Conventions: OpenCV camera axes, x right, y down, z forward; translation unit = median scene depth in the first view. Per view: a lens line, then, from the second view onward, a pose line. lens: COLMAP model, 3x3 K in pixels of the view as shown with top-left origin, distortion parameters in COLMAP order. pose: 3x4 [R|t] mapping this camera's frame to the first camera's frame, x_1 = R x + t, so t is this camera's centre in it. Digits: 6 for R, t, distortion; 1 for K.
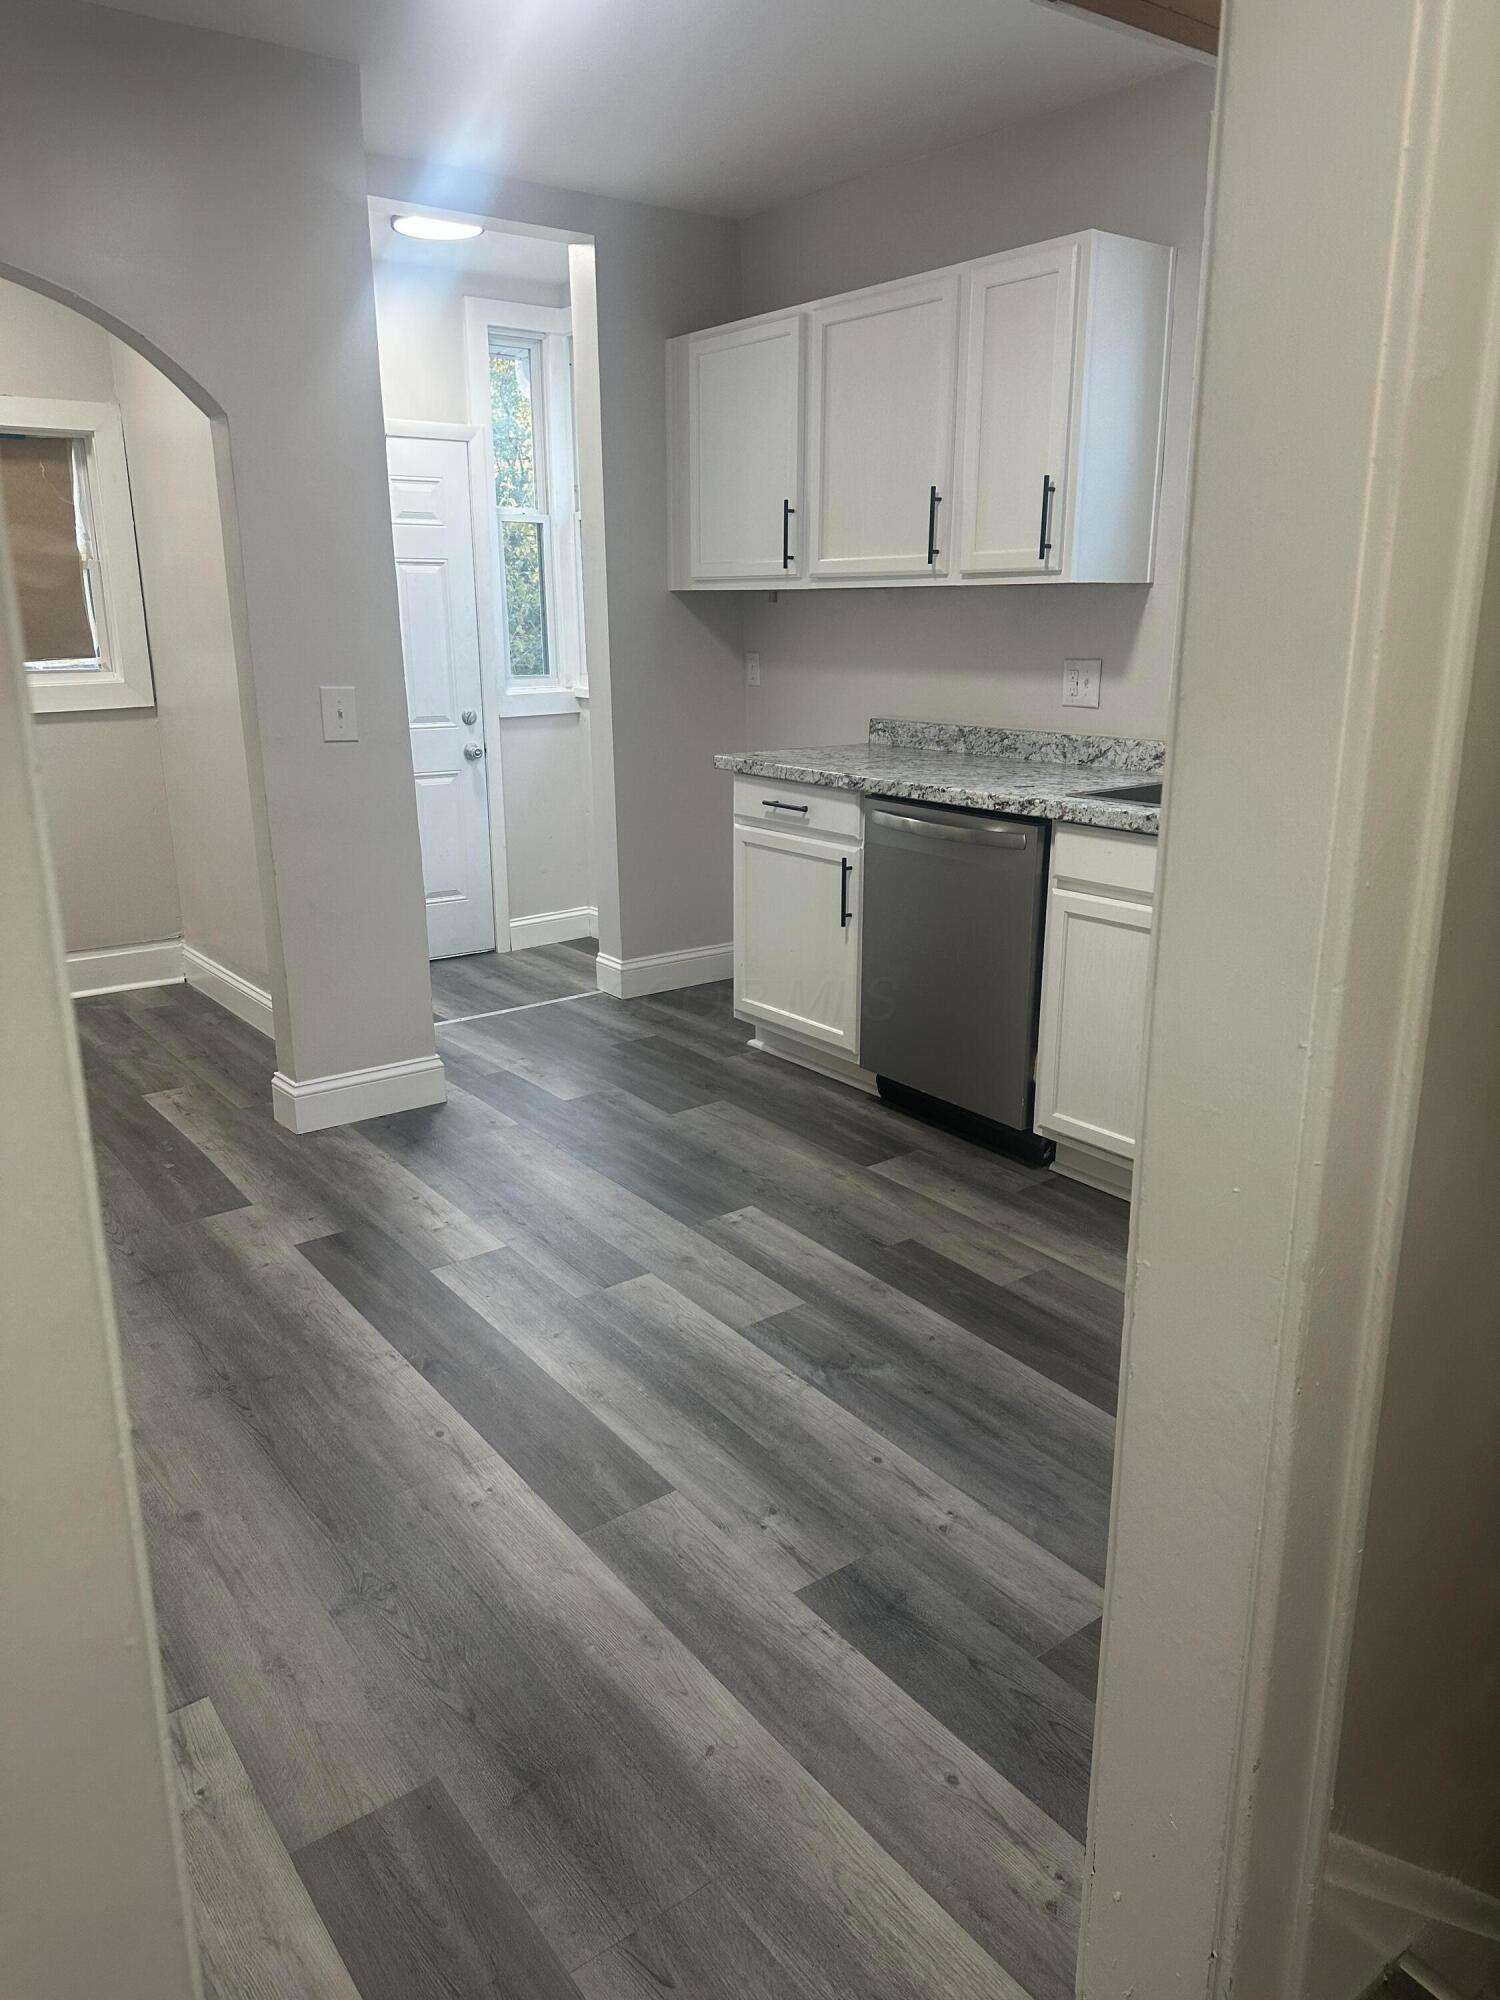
lens RADIAL K [[1421.6, 0, 743.0], [0, 1421.6, 987.9], [0, 0, 1]] dist [0.065934, -0.082525]
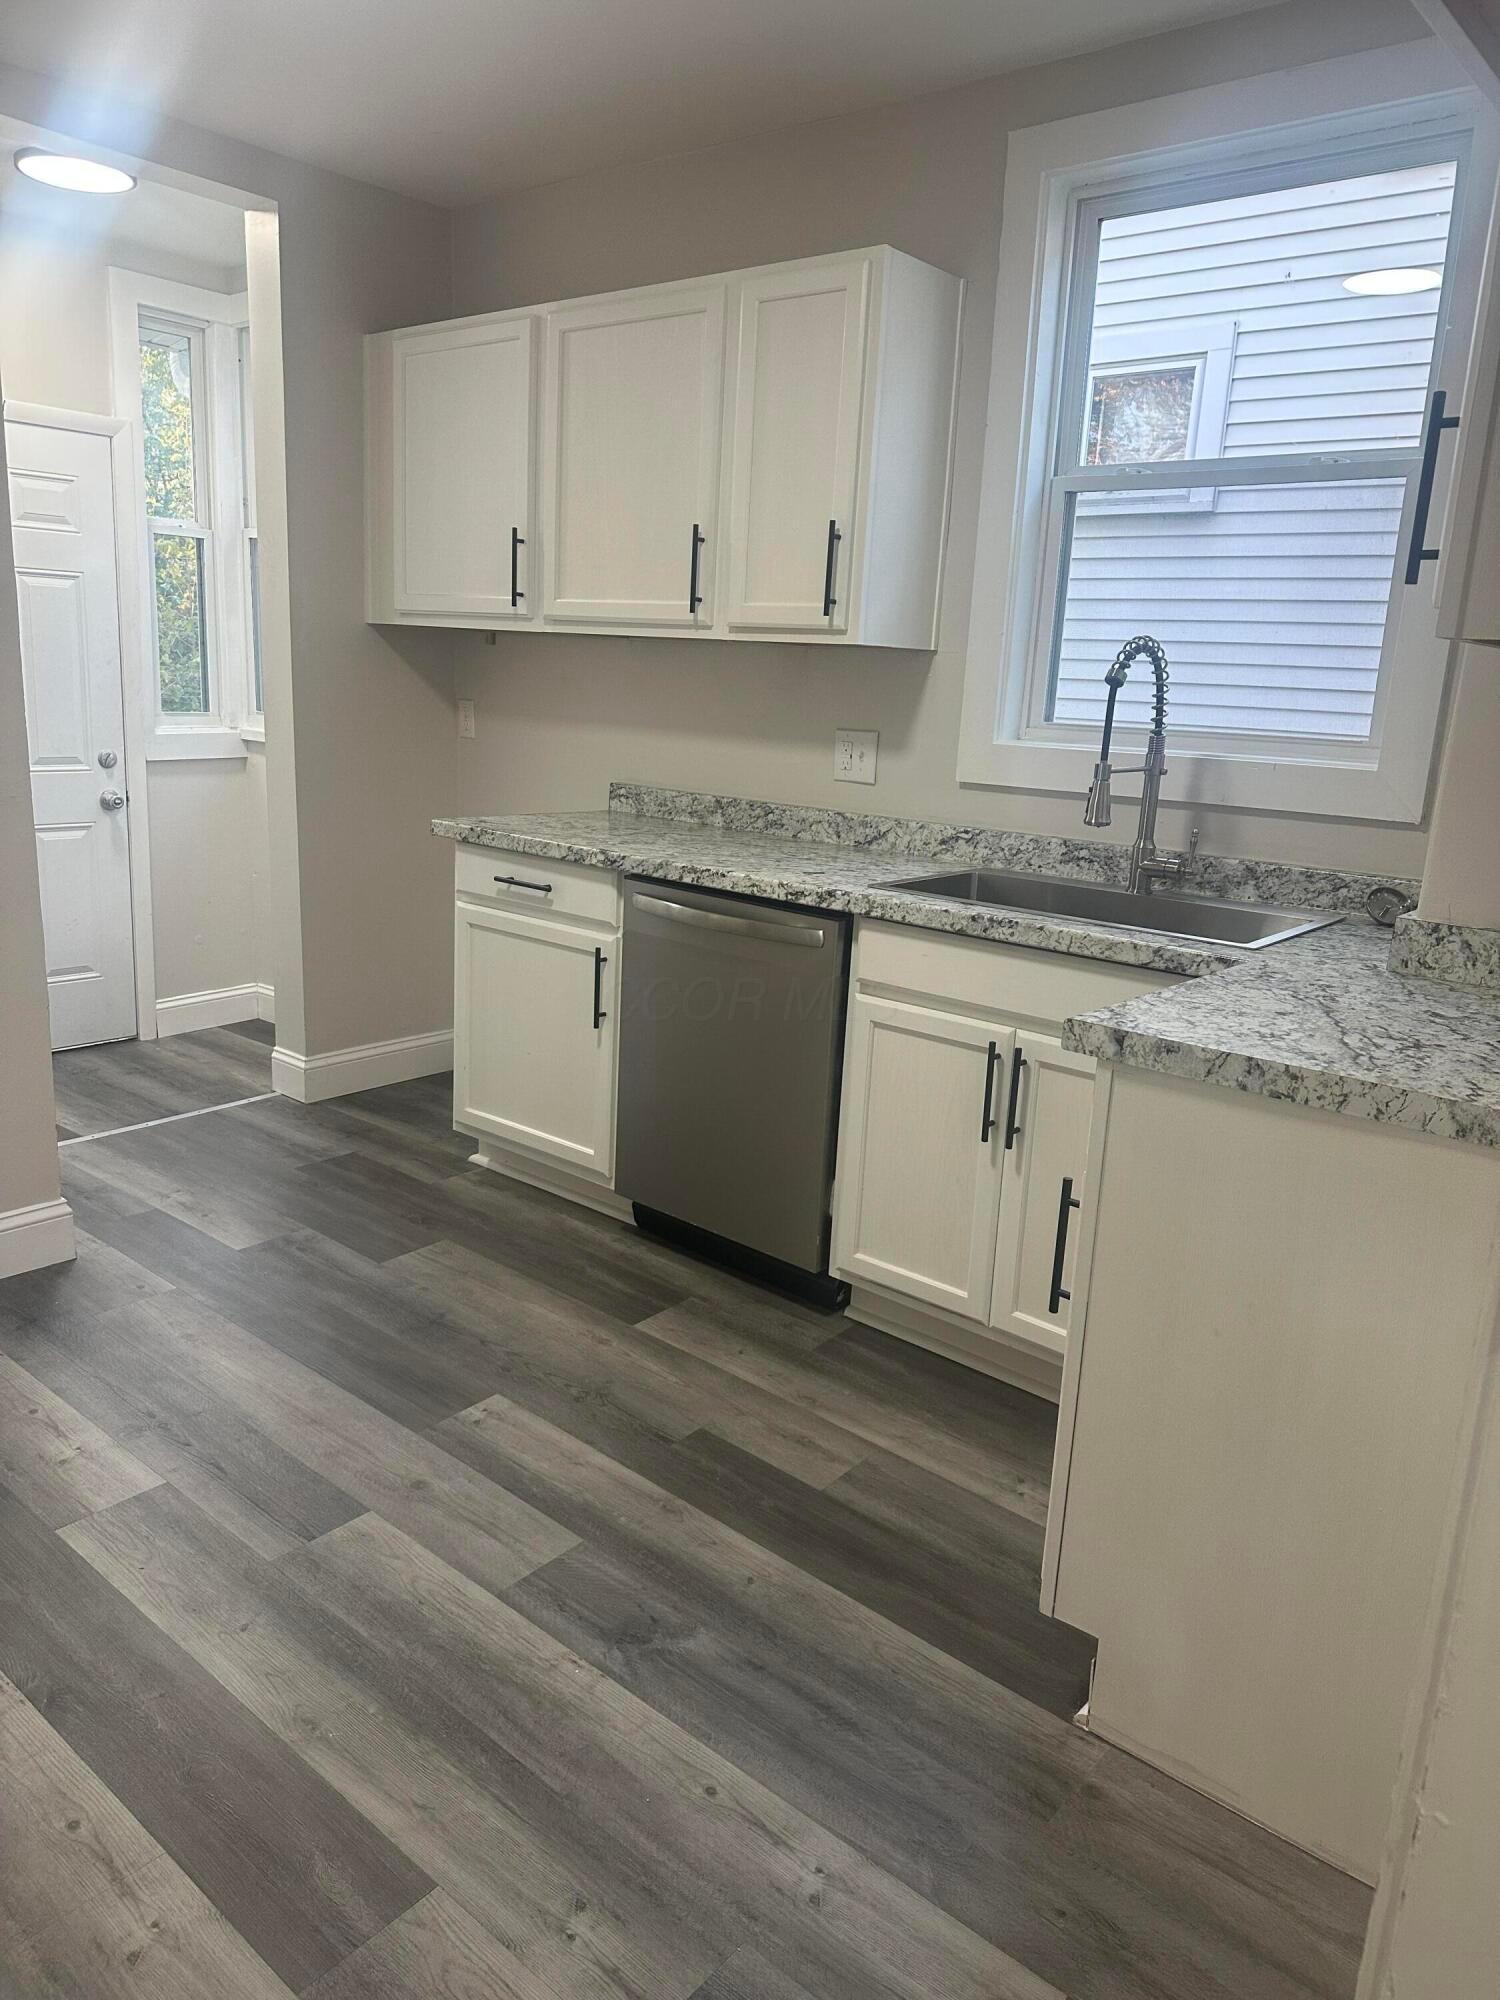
lens RADIAL K [[1421.6, 0, 757.2], [0, 1421.6, 975.4], [0, 0, 1]] dist [0.065934, -0.082525]
pose [[0.970365, 0.003055, 0.241626, -0.043927], [0.007379, 0.999079, -0.042265, -0.042024], [-0.241533, 0.042795, 0.969449, 0.171395]]
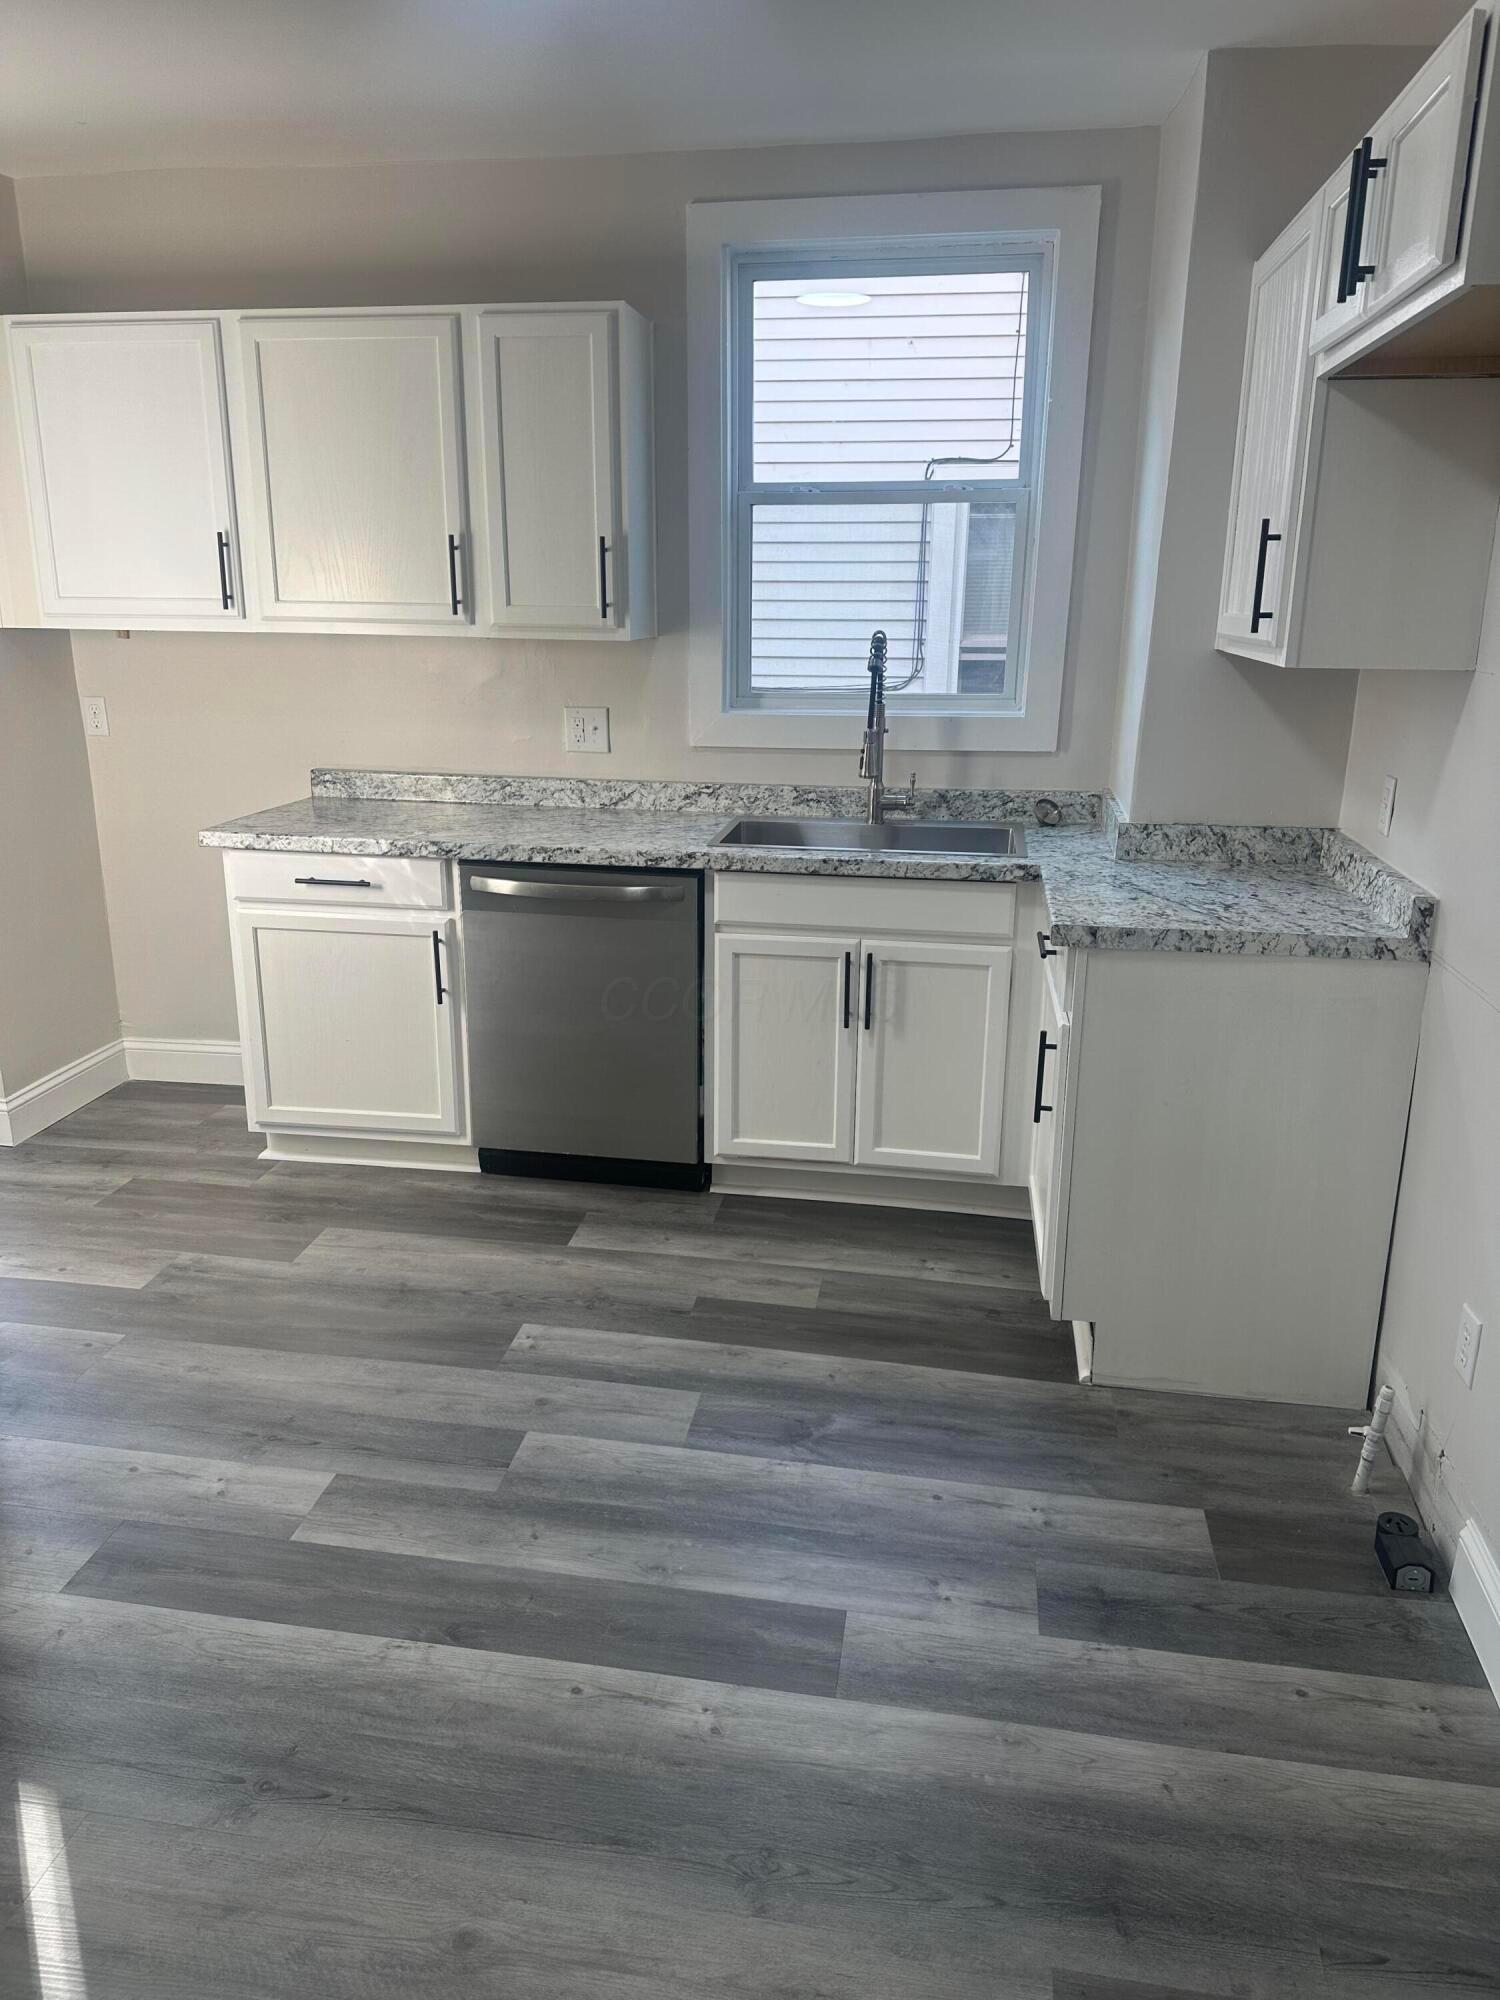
lens RADIAL K [[1421.6, 0, 764.1], [0, 1421.6, 968.6], [0, 0, 1]] dist [0.065934, -0.082525]
pose [[0.711360, -0.172474, 0.681337, -0.448330], [0.170592, 0.982804, 0.070678, -0.104911], [-0.681811, 0.065953, 0.728550, 0.194452]]
